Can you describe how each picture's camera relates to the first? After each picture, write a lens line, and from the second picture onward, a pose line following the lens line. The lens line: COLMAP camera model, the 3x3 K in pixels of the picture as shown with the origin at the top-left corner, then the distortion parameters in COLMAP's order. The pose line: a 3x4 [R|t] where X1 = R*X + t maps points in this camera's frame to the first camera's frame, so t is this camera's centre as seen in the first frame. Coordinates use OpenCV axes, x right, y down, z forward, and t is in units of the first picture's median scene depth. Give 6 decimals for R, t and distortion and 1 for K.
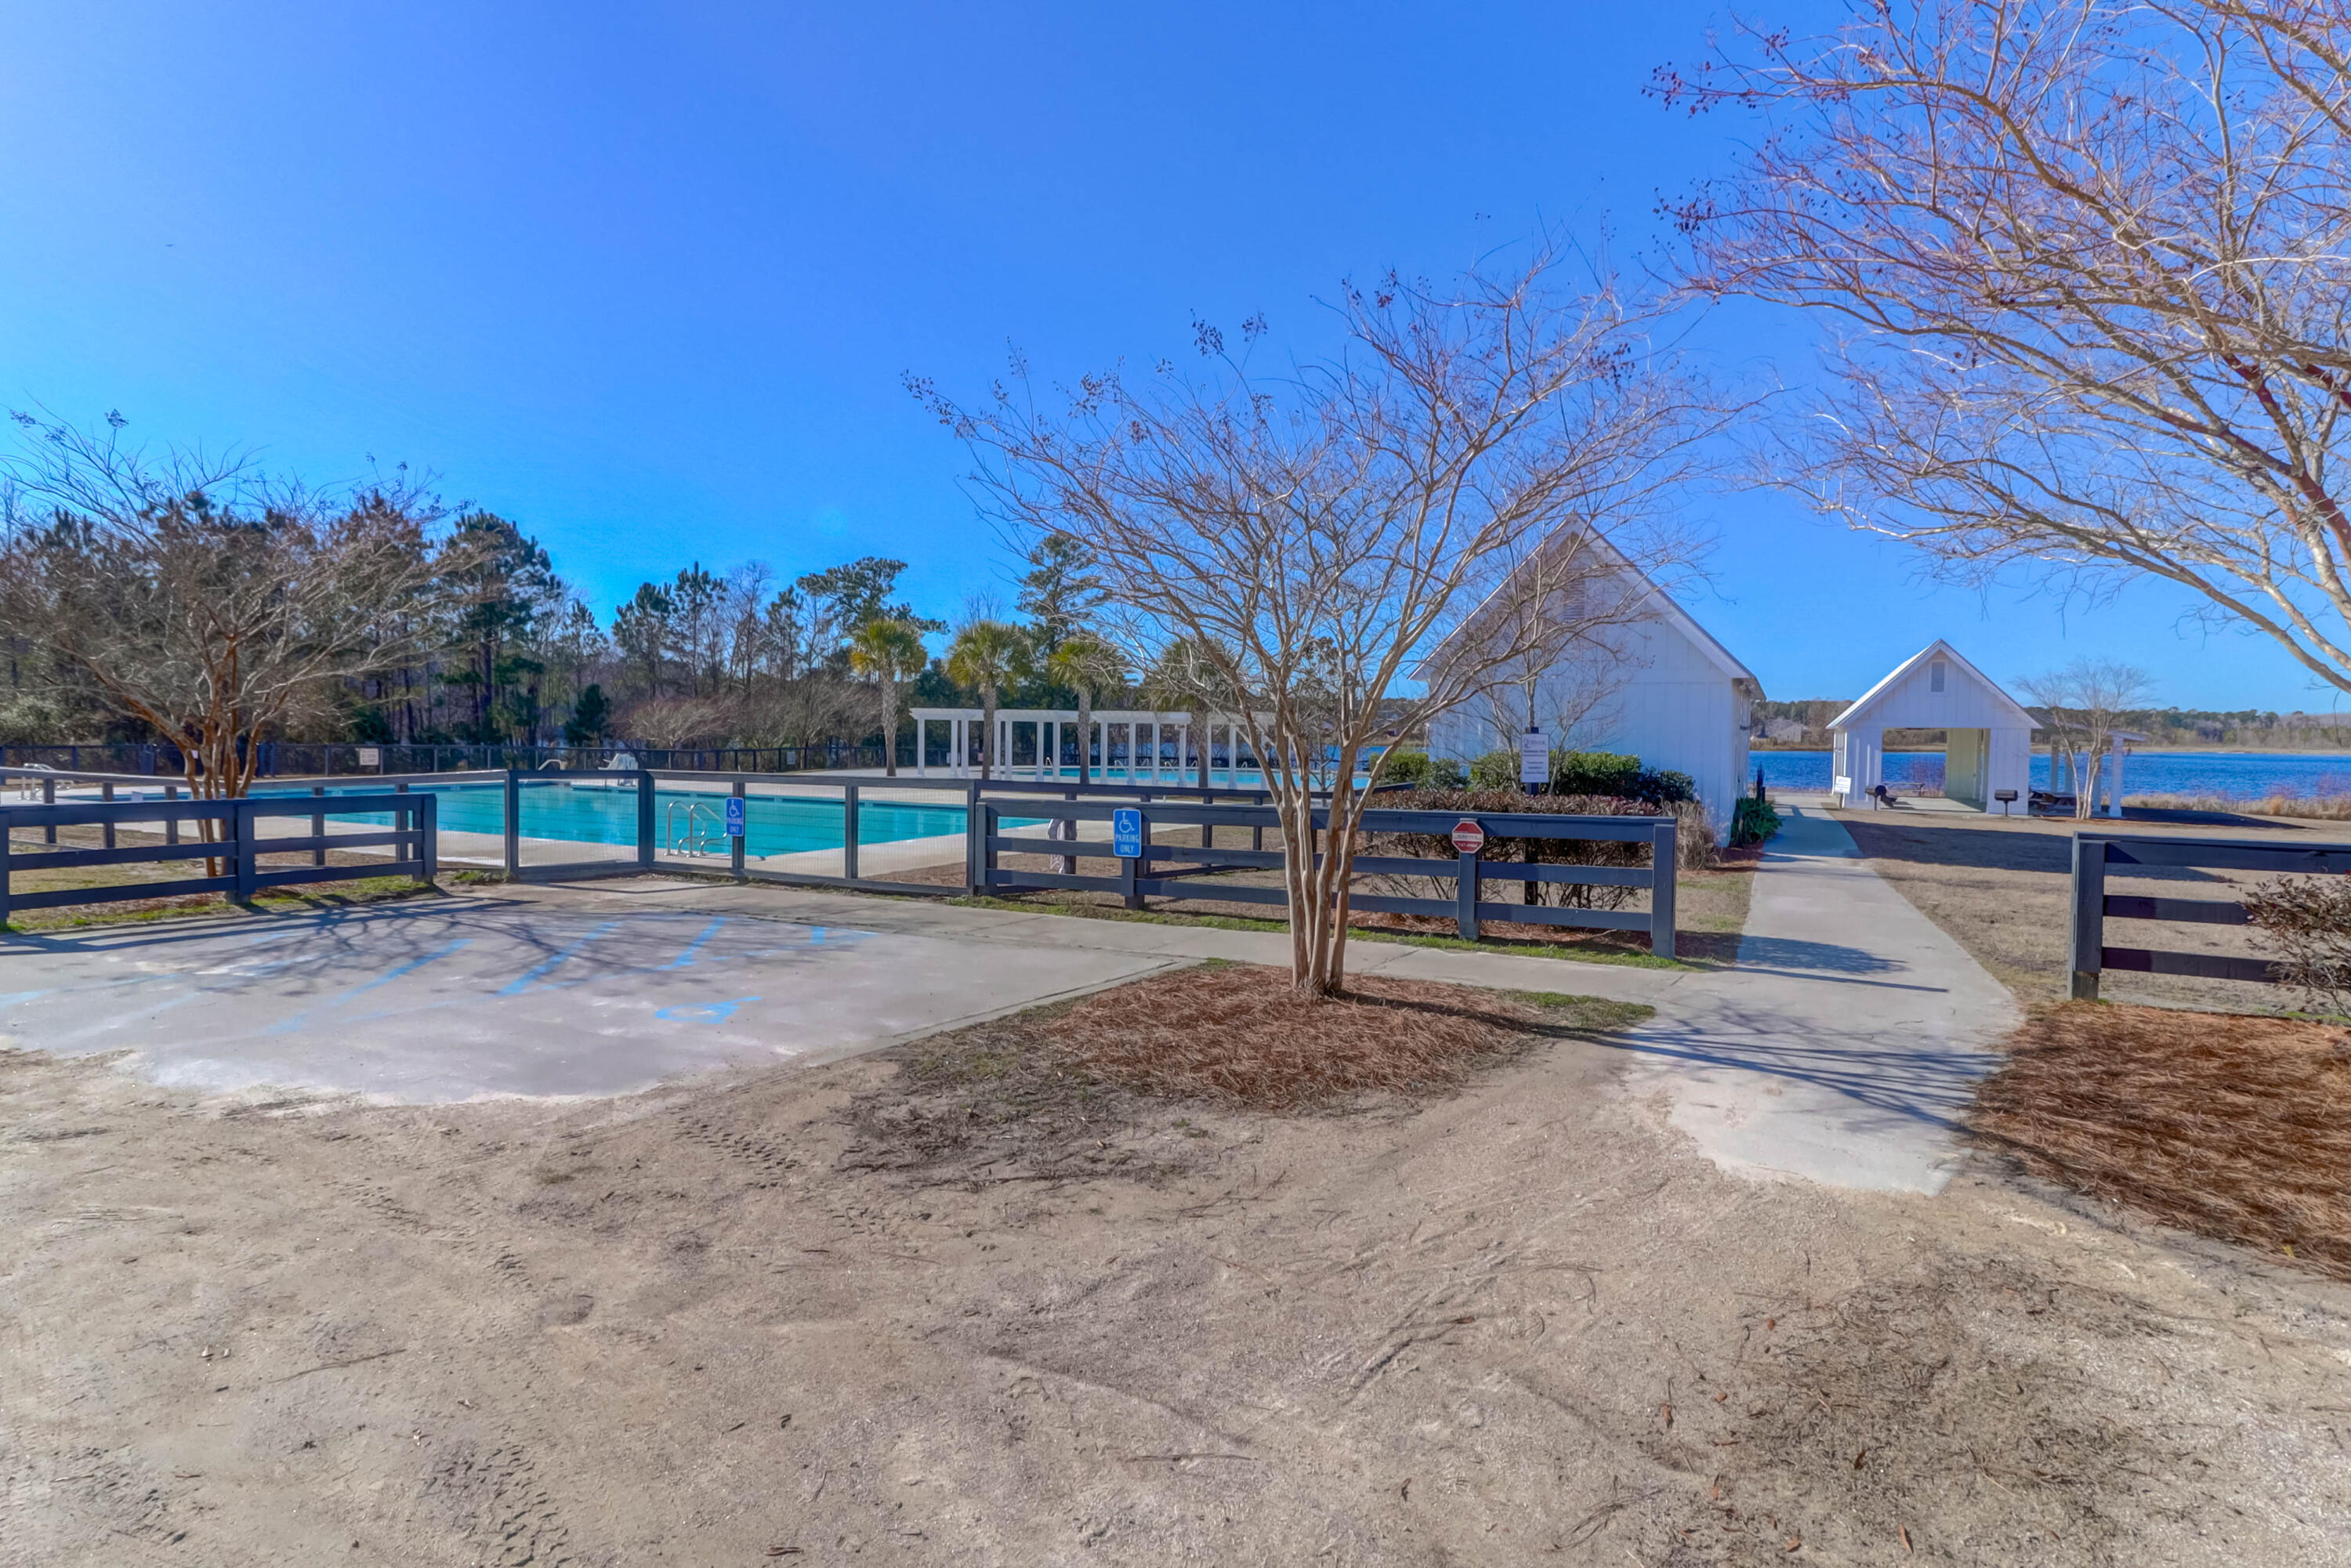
lens RADIAL K [[1196.1, 0, 1187.2], [0, 1196.1, 775.2], [0, 0, 1]] dist [0.004921, 0.001857]
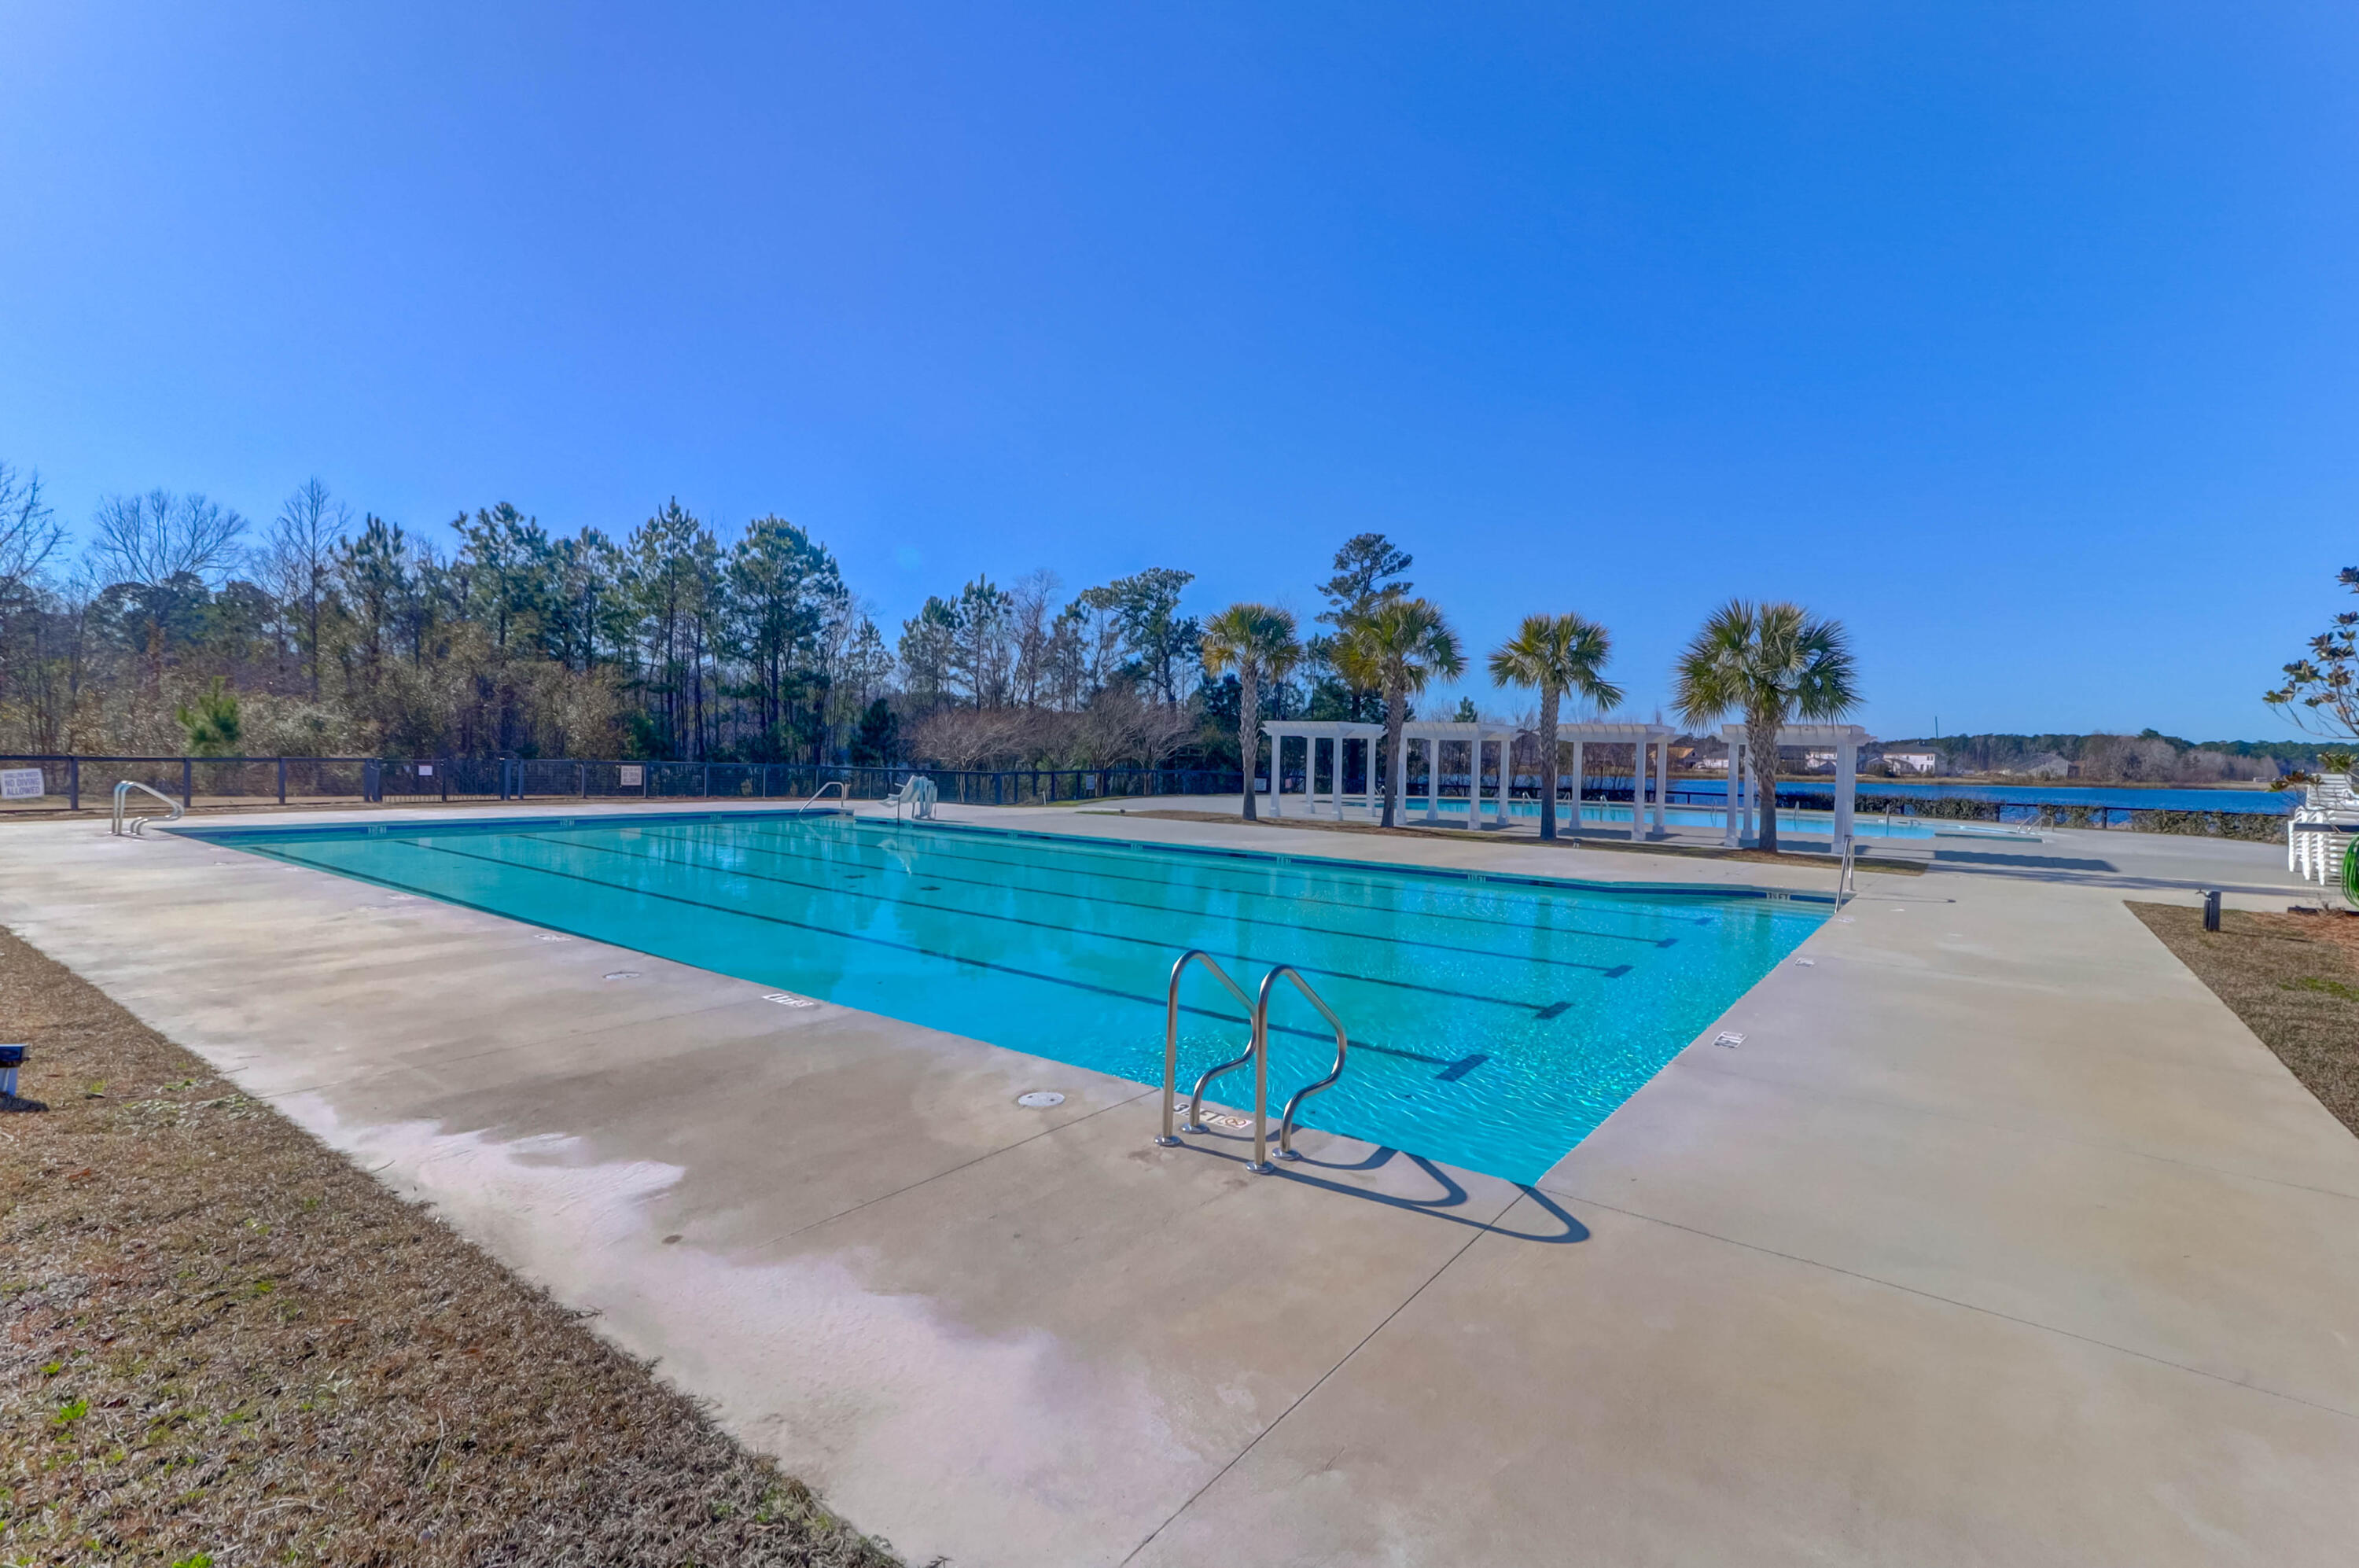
lens RADIAL K [[1057.8, 0, 1172.4], [0, 1057.8, 786.0], [0, 0, 1]] dist [0.023817, 0.000310]
pose [[0.982719, 0.014263, -0.184553, -0.106291], [-0.016426, 0.999813, -0.010197, -0.004029], [0.184373, 0.013052, 0.982770, 0.208313]]
